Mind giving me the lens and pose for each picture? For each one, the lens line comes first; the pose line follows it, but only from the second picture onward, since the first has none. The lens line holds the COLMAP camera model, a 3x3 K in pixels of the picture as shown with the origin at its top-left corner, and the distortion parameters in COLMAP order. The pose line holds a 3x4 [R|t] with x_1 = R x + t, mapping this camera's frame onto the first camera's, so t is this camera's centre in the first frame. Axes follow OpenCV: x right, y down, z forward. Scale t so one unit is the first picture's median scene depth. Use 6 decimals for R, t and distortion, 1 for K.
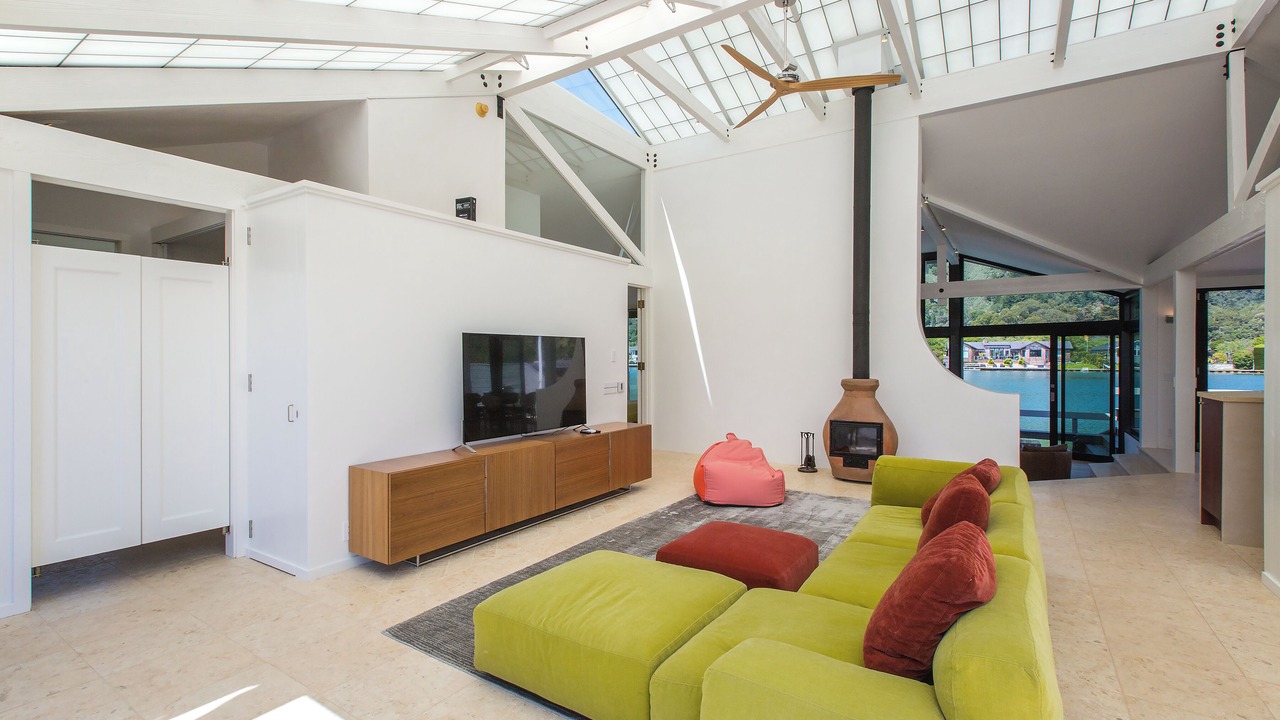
lens RADIAL K [[574.8, 0, 638.4], [0, 574.8, 359.5], [0, 0, 1]] dist [-0.003063, -0.002162]
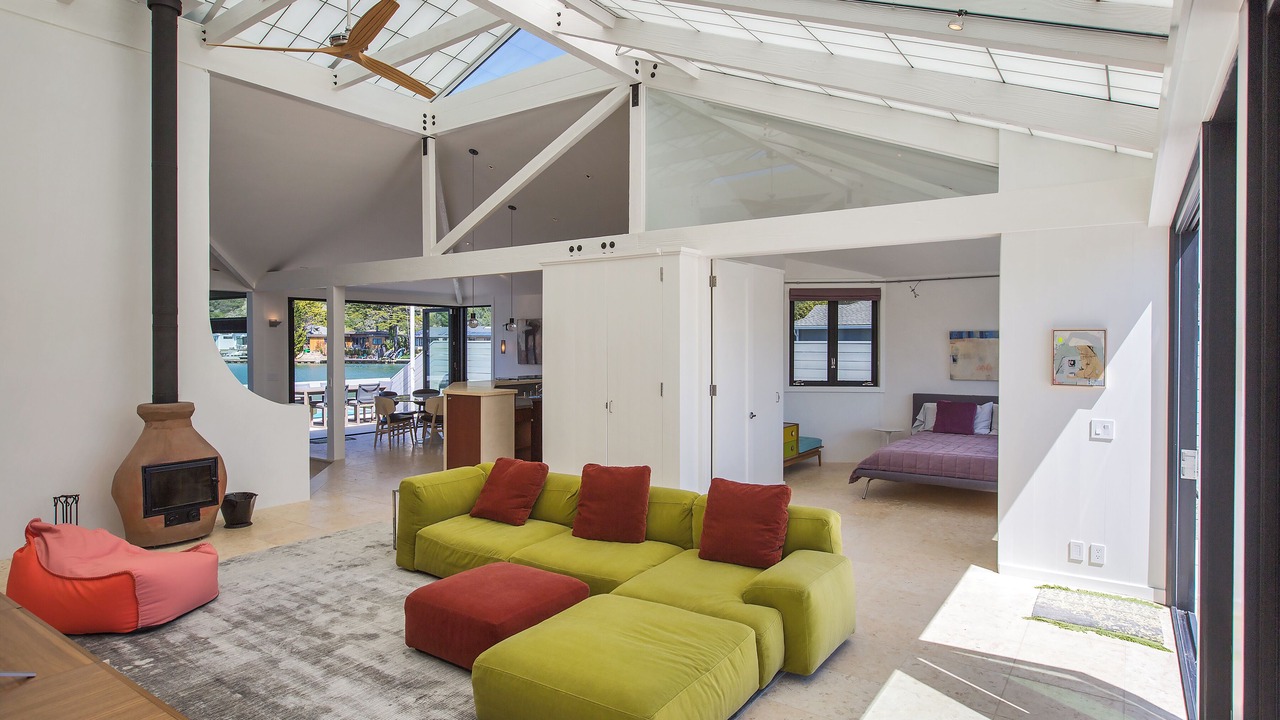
lens RADIAL K [[688.5, 0, 642.0], [0, 688.5, 355.1], [0, 0, 1]] dist [0.007849, 0.001005]
pose [[0.026450, -0.014889, 0.999539, -0.585166], [0.002586, 0.999887, 0.014826, -0.048156], [-0.999647, 0.002193, 0.026485, 0.454940]]
